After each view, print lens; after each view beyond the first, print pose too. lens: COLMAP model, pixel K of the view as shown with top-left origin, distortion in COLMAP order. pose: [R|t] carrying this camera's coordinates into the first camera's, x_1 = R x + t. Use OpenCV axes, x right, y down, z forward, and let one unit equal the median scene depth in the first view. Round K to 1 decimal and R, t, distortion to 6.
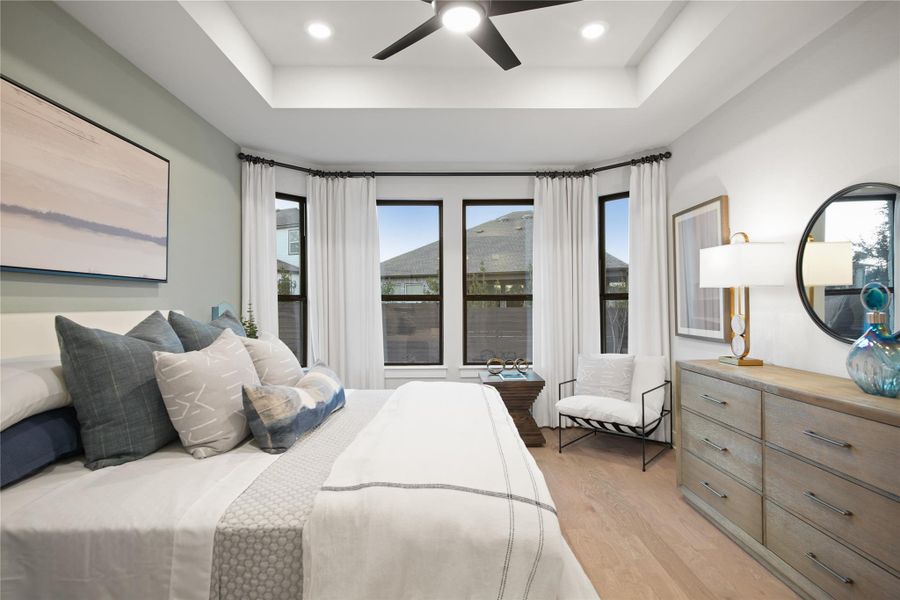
lens RADIAL K [[512.6, 0, 450.6], [0, 512.6, 300.4], [0, 0, 1]] dist [-0.016116, -0.000585]
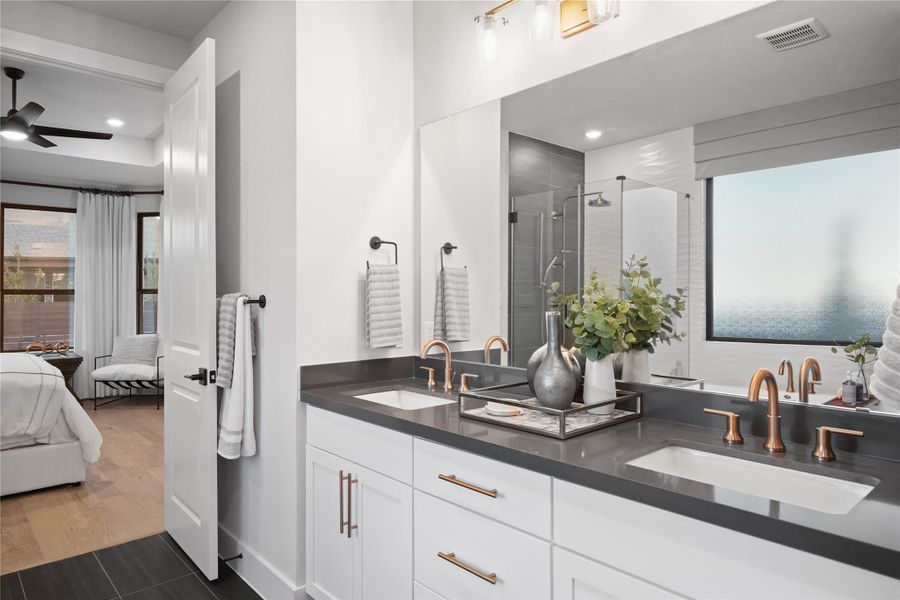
lens RADIAL K [[559.9, 0, 445.8], [0, 559.9, 287.9], [0, 0, 1]] dist [0.001757, -0.001067]
pose [[0.753142, 0.010556, 0.657773, -0.047660], [-0.003582, 0.999922, -0.011946, -0.002500], [-0.657848, 0.006641, 0.753121, -0.557342]]
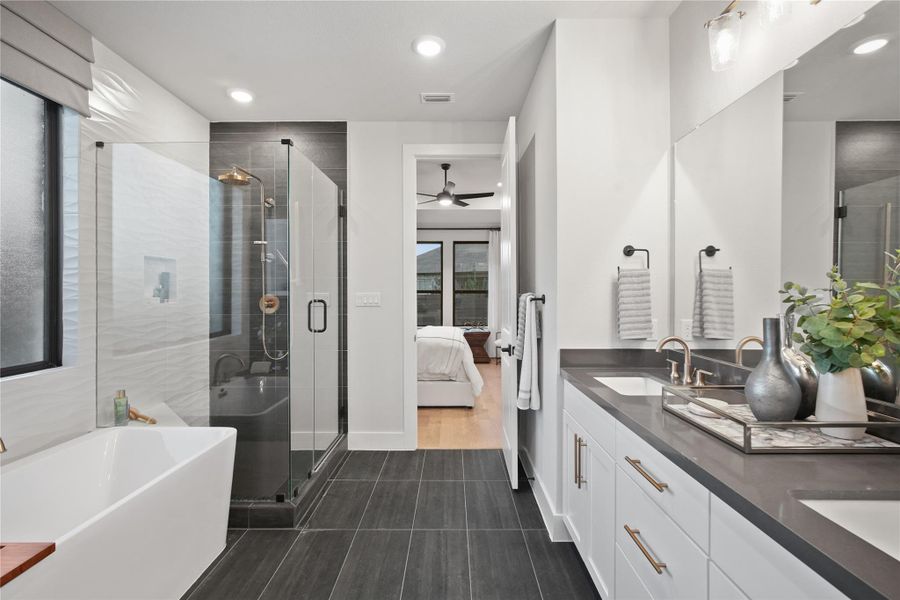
lens RADIAL K [[407.7, 0, 449.2], [0, 407.7, 297.6], [0, 0, 1]] dist [-0.003816, -0.000223]
pose [[0.999935, 0.004854, -0.010304, 0.026942], [-0.004718, 0.999902, 0.013183, -0.003519], [0.010367, -0.013133, 0.999860, -0.569274]]
